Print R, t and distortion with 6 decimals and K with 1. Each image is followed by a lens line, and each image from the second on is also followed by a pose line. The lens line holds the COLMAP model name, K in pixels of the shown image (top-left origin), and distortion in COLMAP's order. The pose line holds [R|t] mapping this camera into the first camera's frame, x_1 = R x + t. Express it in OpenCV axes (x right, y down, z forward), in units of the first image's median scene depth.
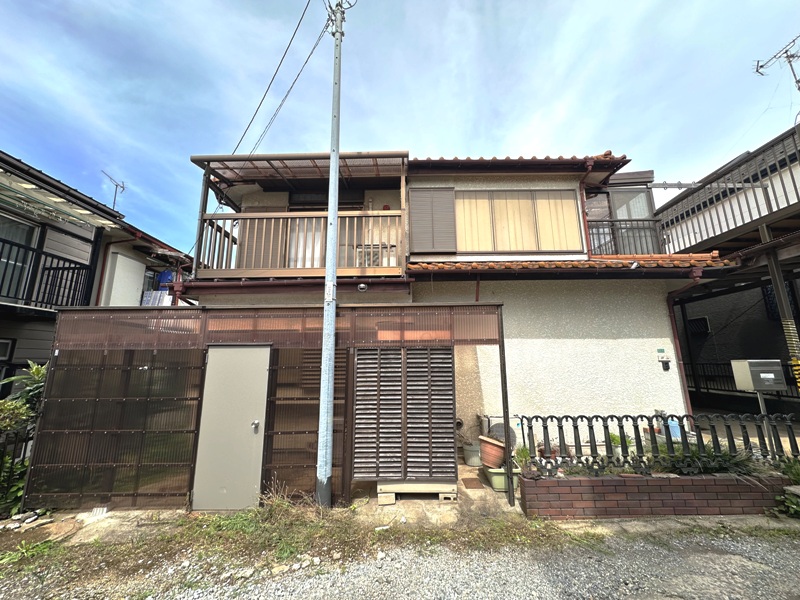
lens RADIAL K [[318.4, 0, 400.0], [0, 318.4, 300.0], [0, 0, 1]] dist [-0.002657, 0.000445]
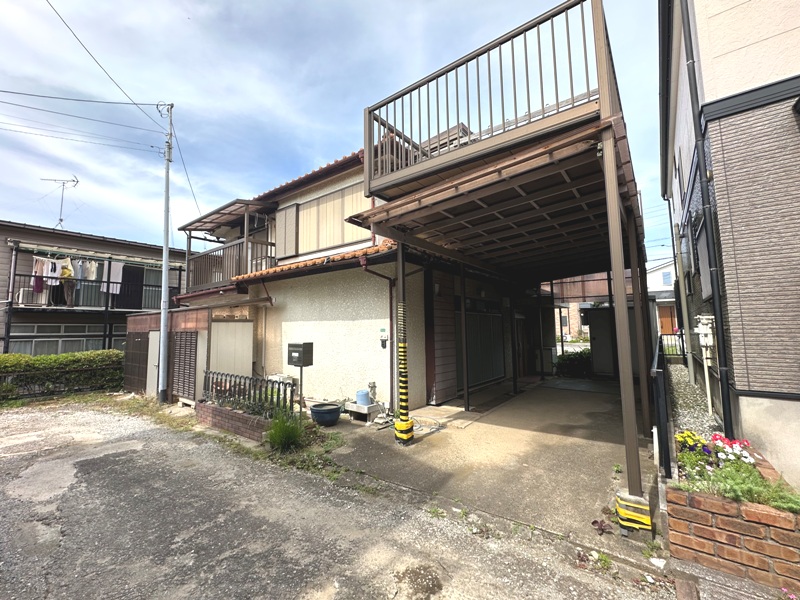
lens RADIAL K [[347.2, 0, 384.3], [0, 347.2, 299.6], [0, 0, 1]] dist [-0.001462, -0.000050]
pose [[0.786786, -0.055274, -0.614746, 2.219464], [0.126403, 0.989302, 0.072827, -0.044624], [0.604144, -0.135005, 0.785356, 0.112520]]
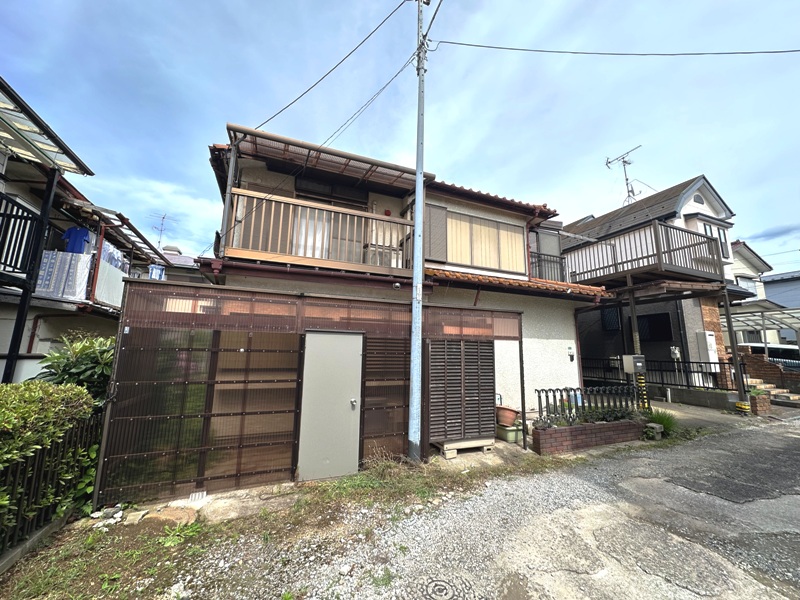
lens RADIAL K [[318.4, 0, 400.0], [0, 318.4, 300.0], [0, 0, 1]] dist [-0.002657, 0.000445]
pose [[0.917627, 0.088747, 0.387409, -0.734128], [-0.099458, 0.995012, 0.007644, 0.001571], [-0.384798, -0.045546, 0.921876, -0.094247]]
